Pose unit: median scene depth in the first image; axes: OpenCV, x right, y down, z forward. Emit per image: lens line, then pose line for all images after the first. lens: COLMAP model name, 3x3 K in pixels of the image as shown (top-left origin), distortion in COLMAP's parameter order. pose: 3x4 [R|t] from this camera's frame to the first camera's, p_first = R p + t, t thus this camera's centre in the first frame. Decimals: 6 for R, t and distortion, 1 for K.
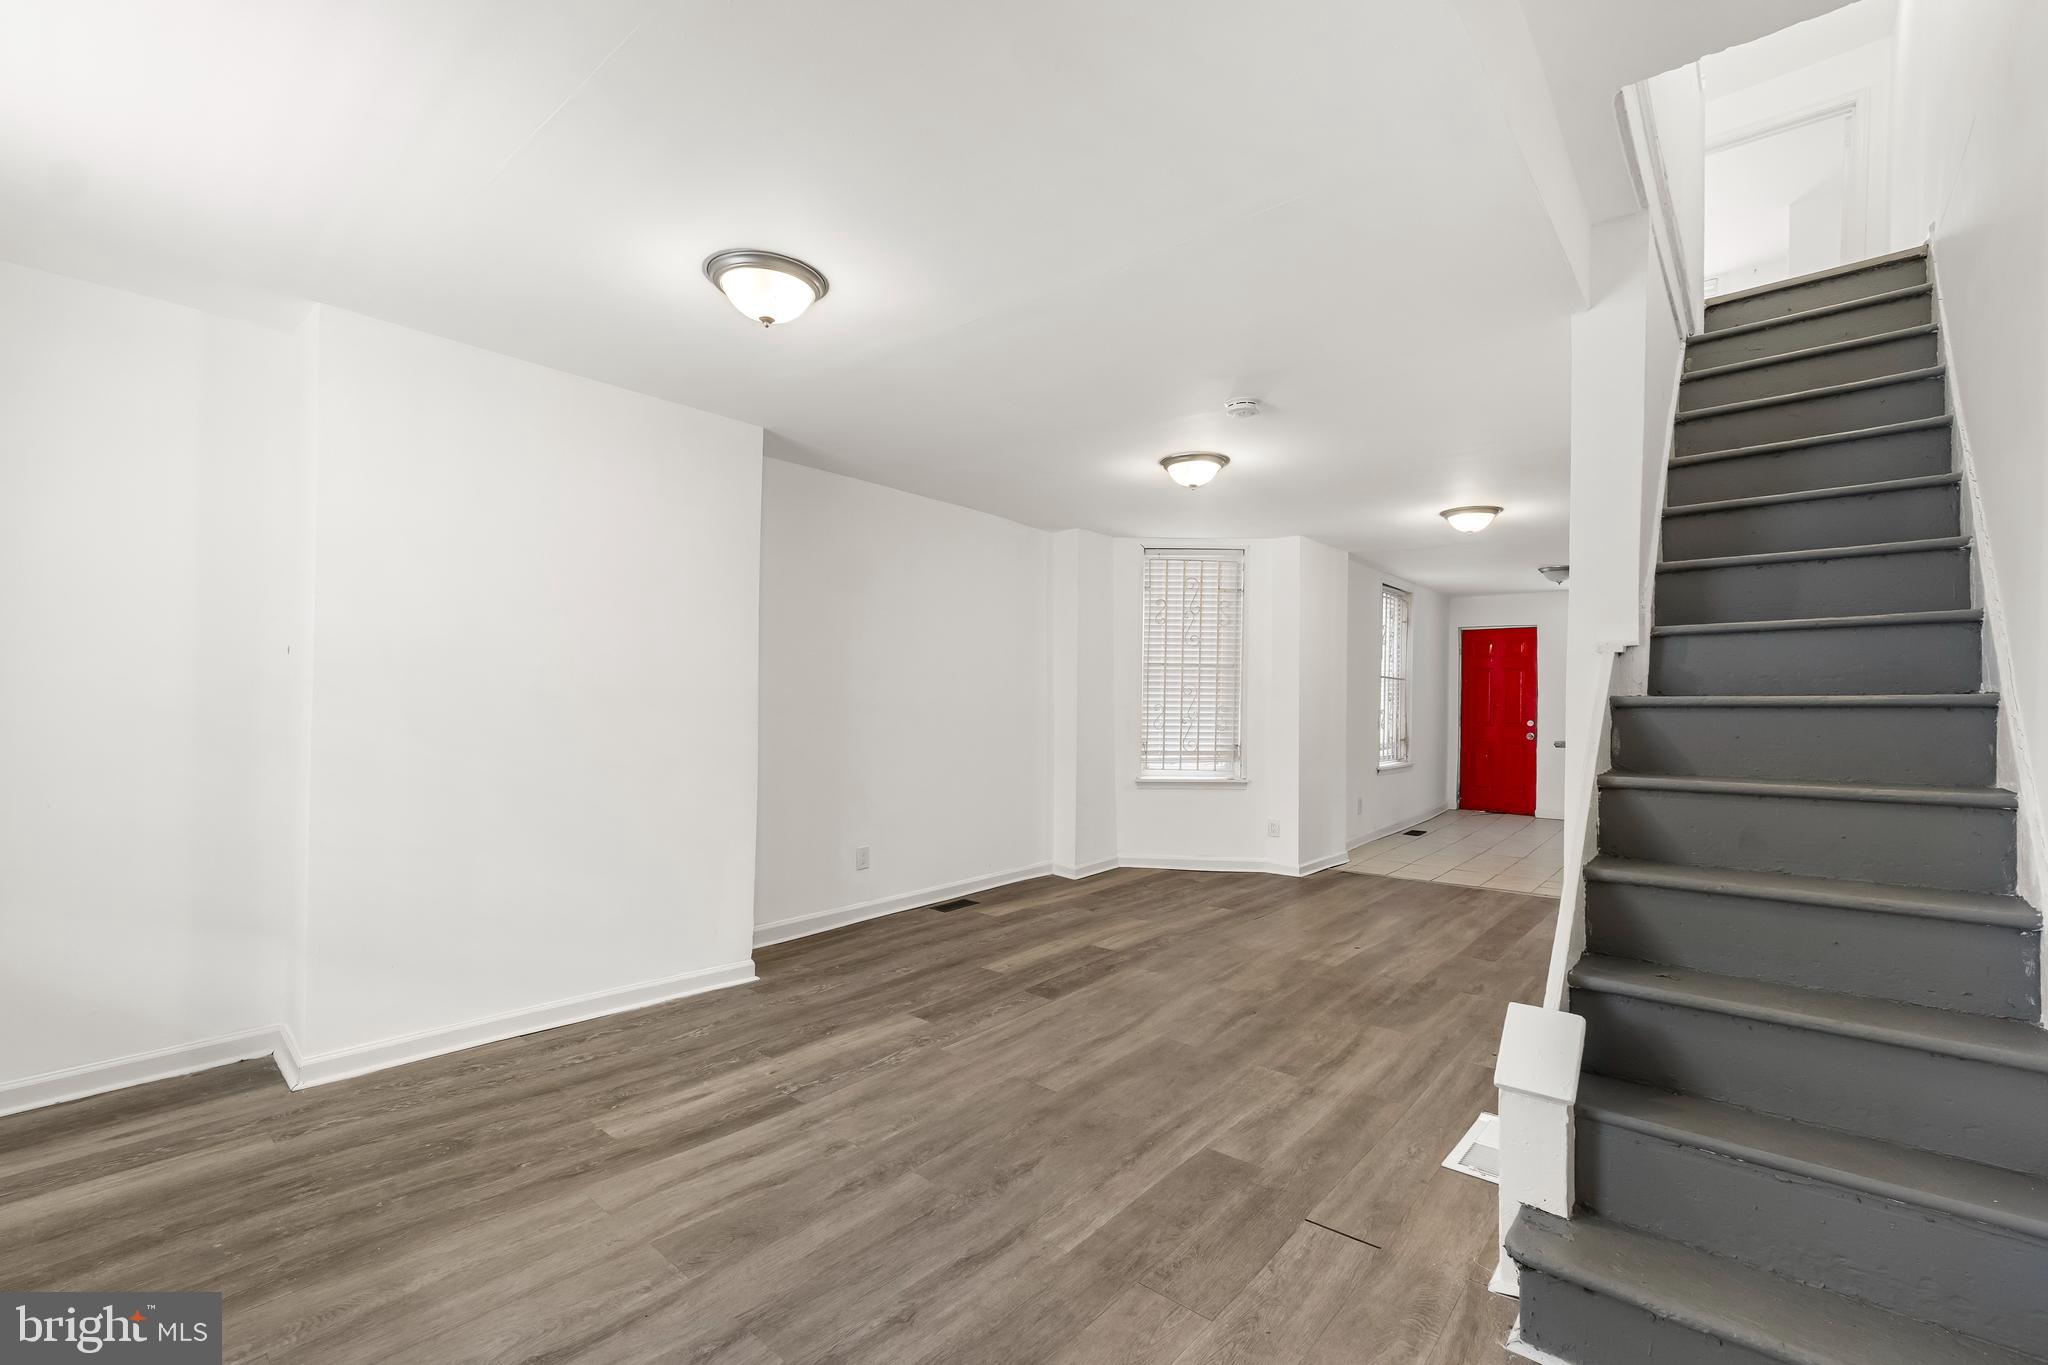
lens RADIAL K [[865.7, 0, 1024.8], [0, 865.7, 699.9], [0, 0, 1]] dist [0.010080, 0.000801]
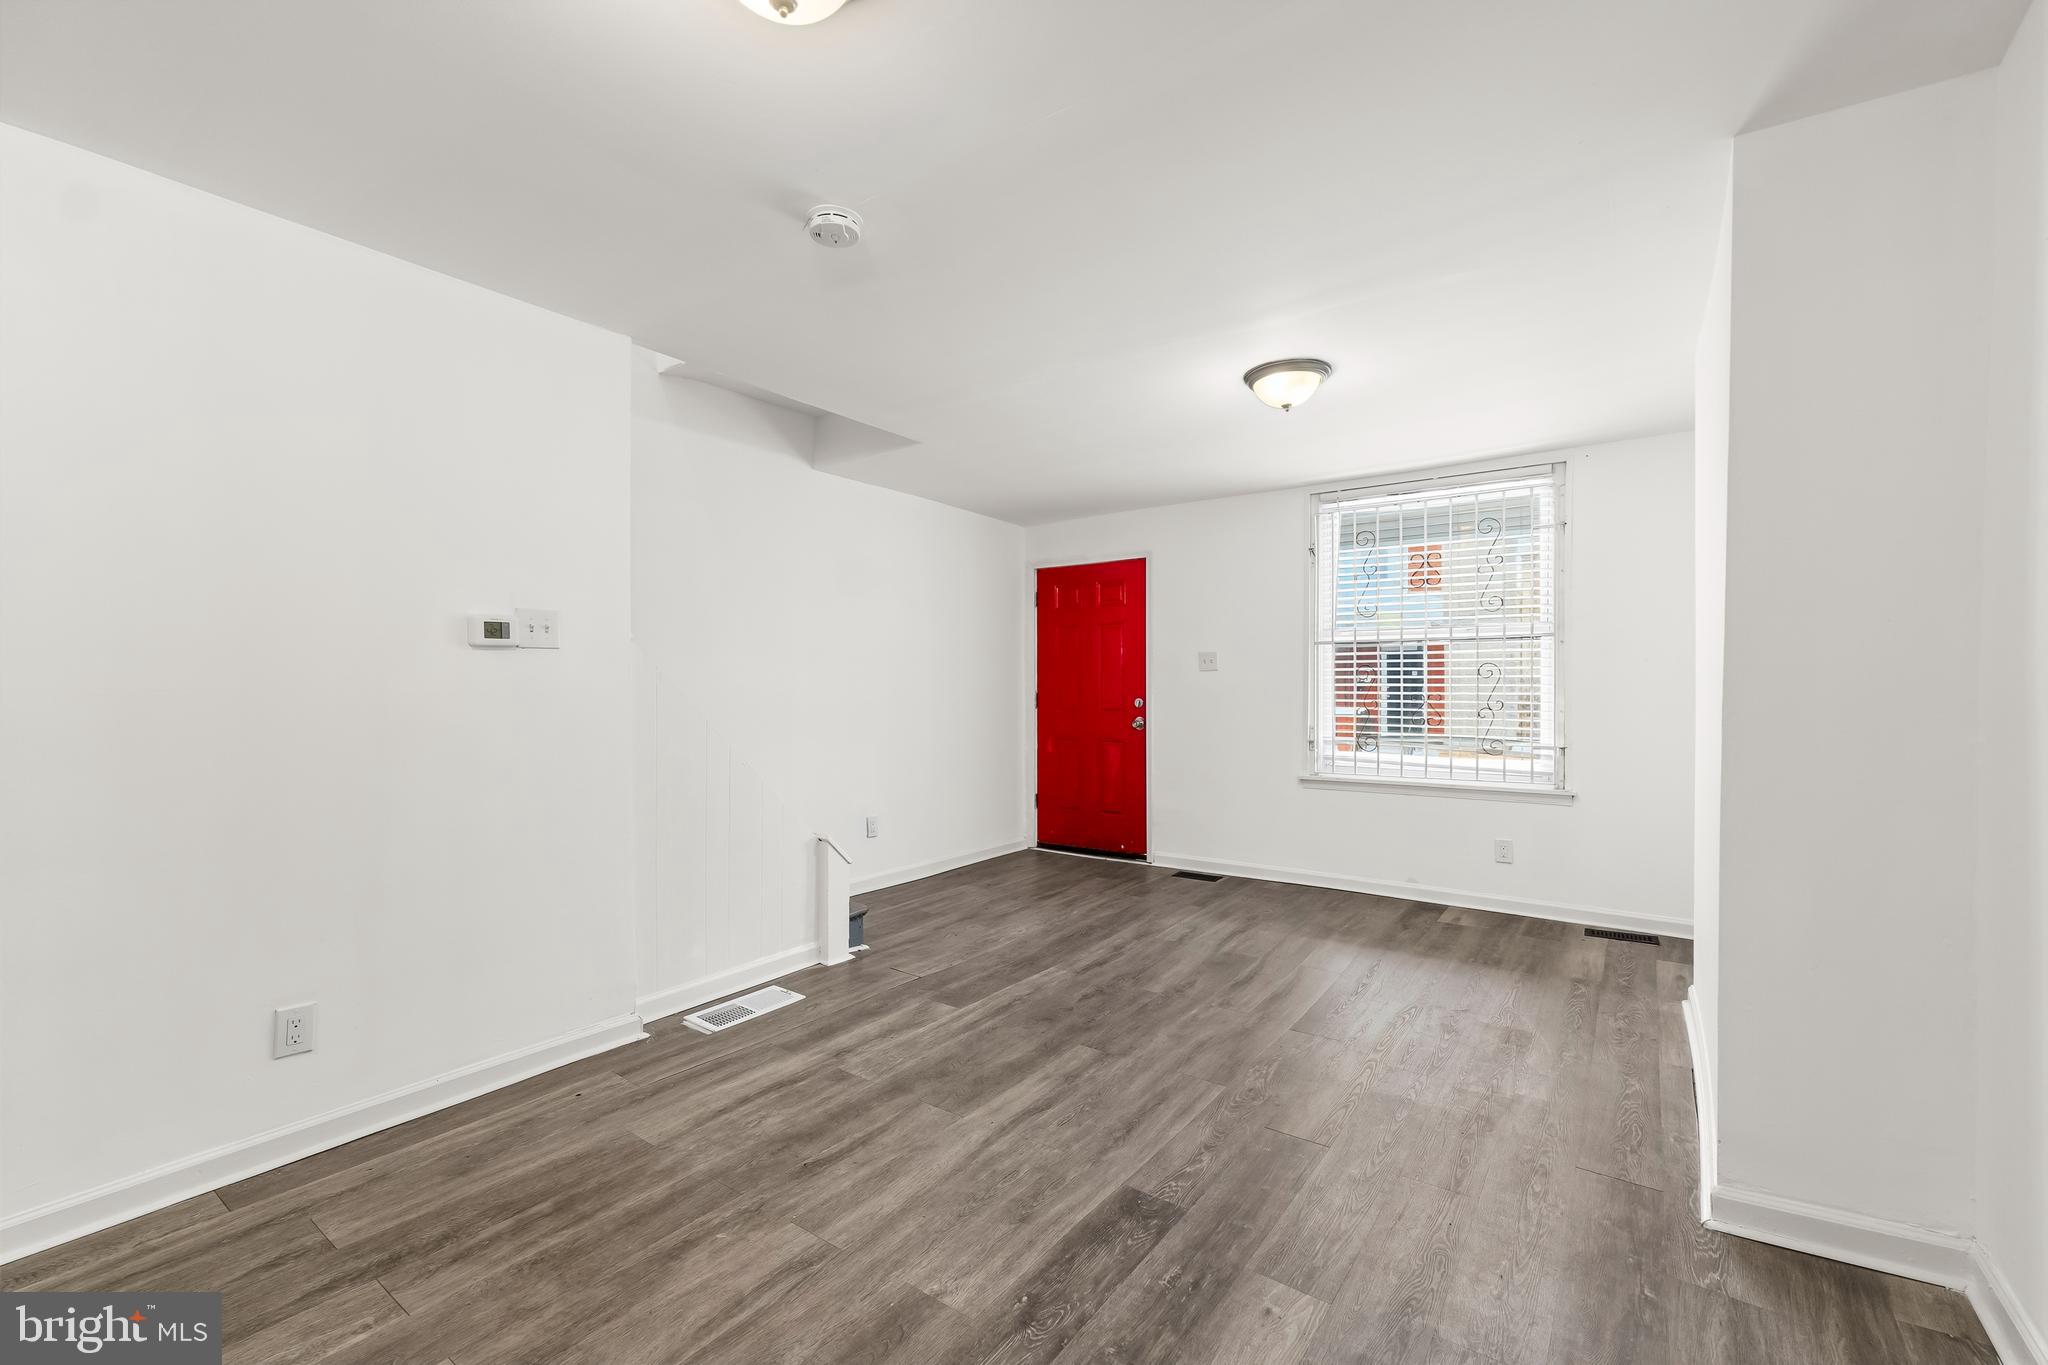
lens RADIAL K [[865.7, 0, 1024.8], [0, 865.7, 699.9], [0, 0, 1]] dist [0.010080, 0.000801]
pose [[-0.995924, -0.010211, -0.089617, 0.181936], [-0.011389, 0.999855, 0.012637, 0.007888], [0.089475, 0.013606, -0.995896, 1.824977]]
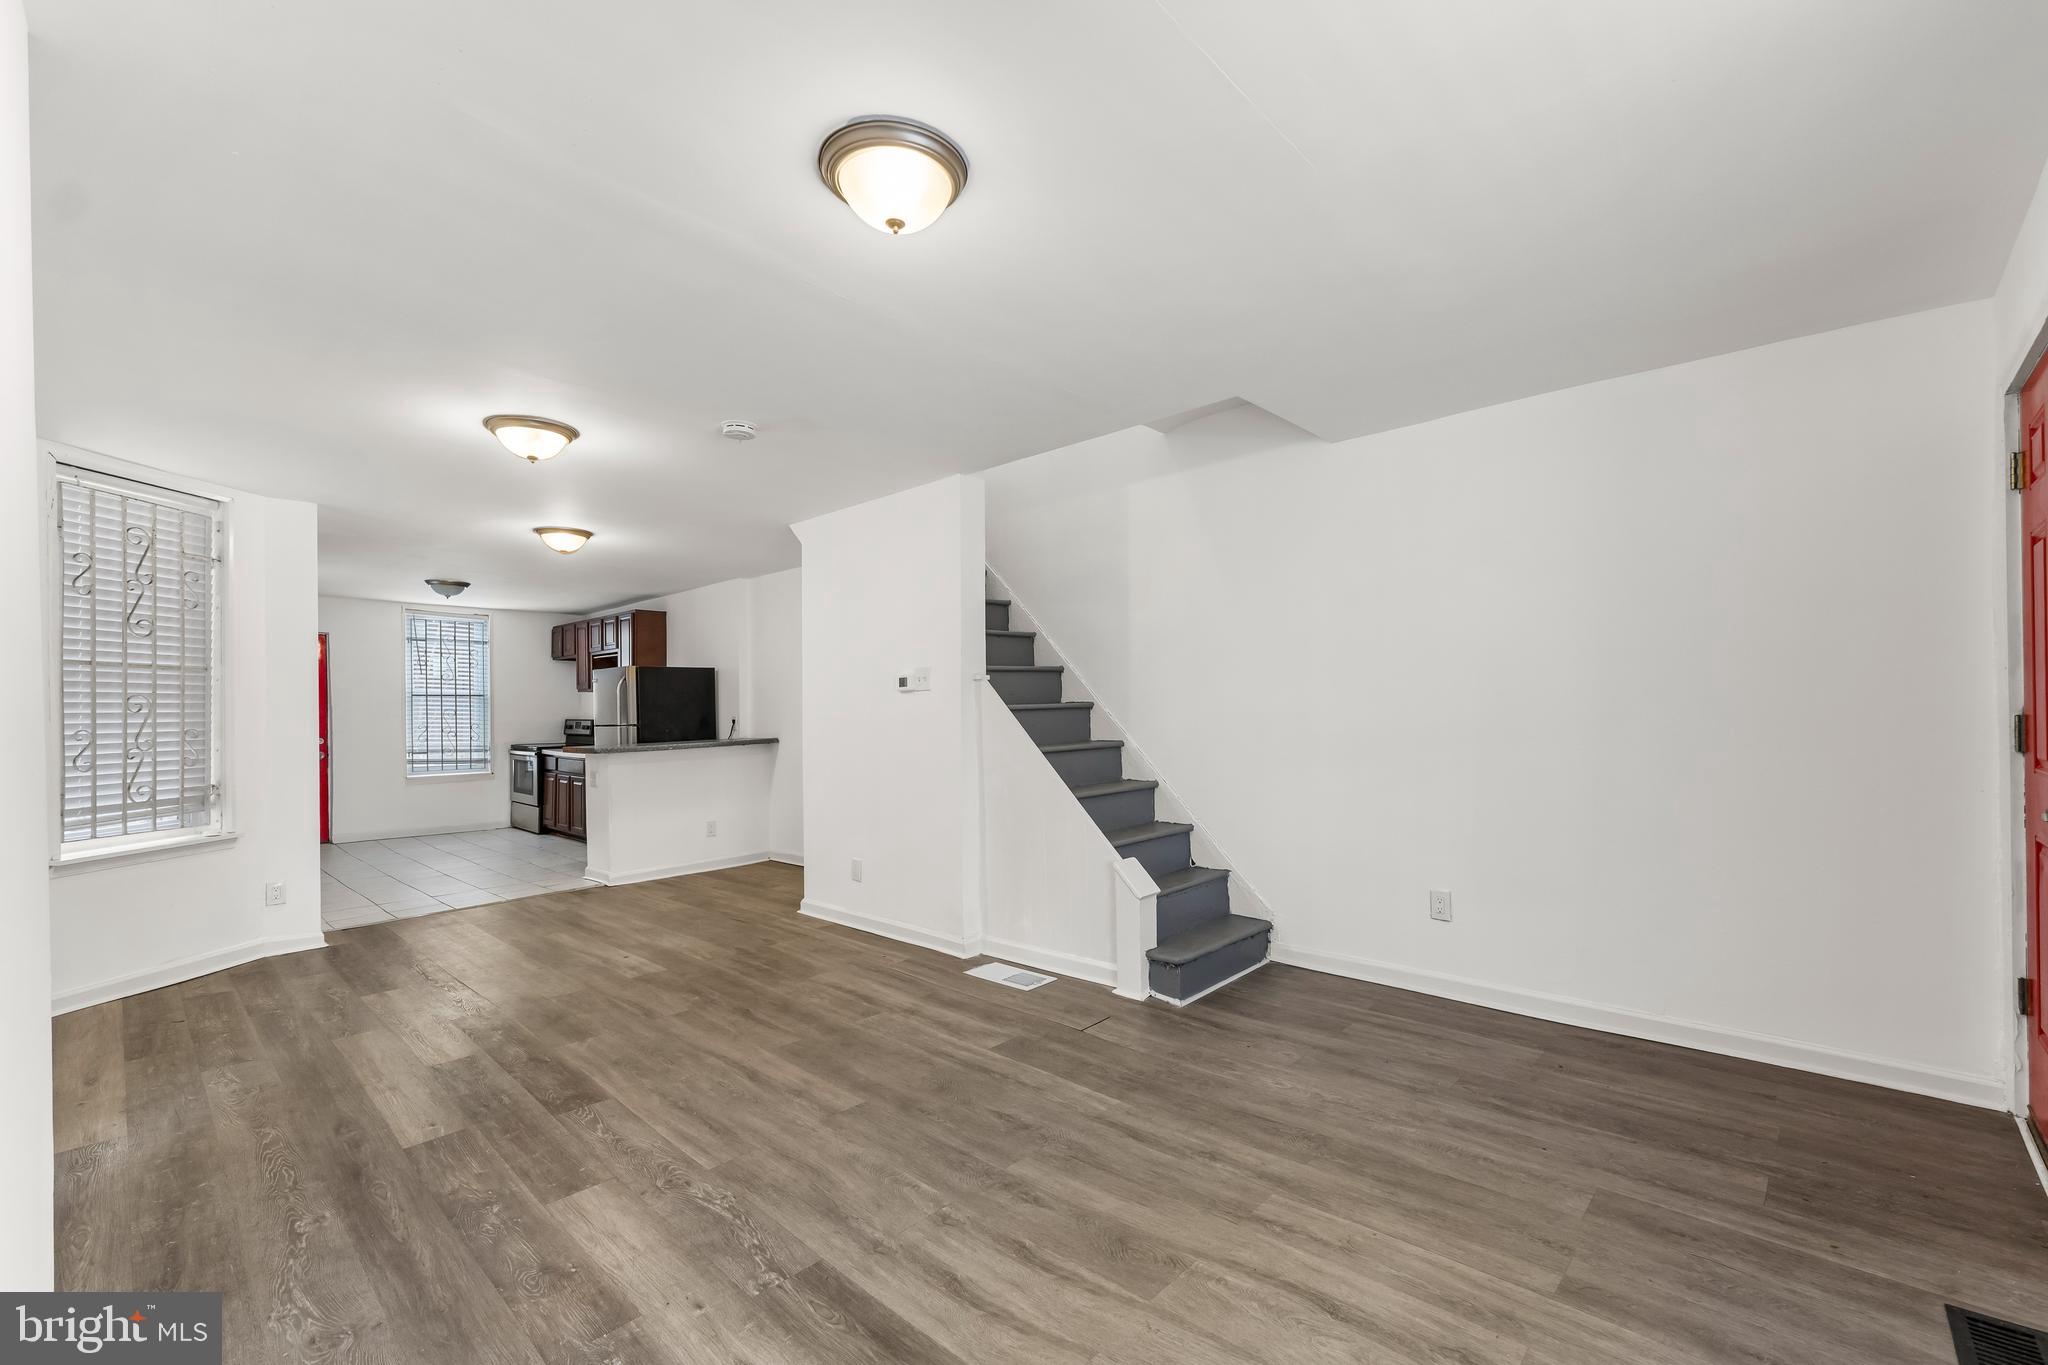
lens RADIAL K [[865.7, 0, 1024.8], [0, 865.7, 699.9], [0, 0, 1]] dist [0.010080, 0.000801]
pose [[0.053762, 0.000128, 0.998554, -0.844422], [0.017558, 0.999845, -0.001074, -0.006997], [-0.998399, 0.017590, 0.053751, 0.667255]]
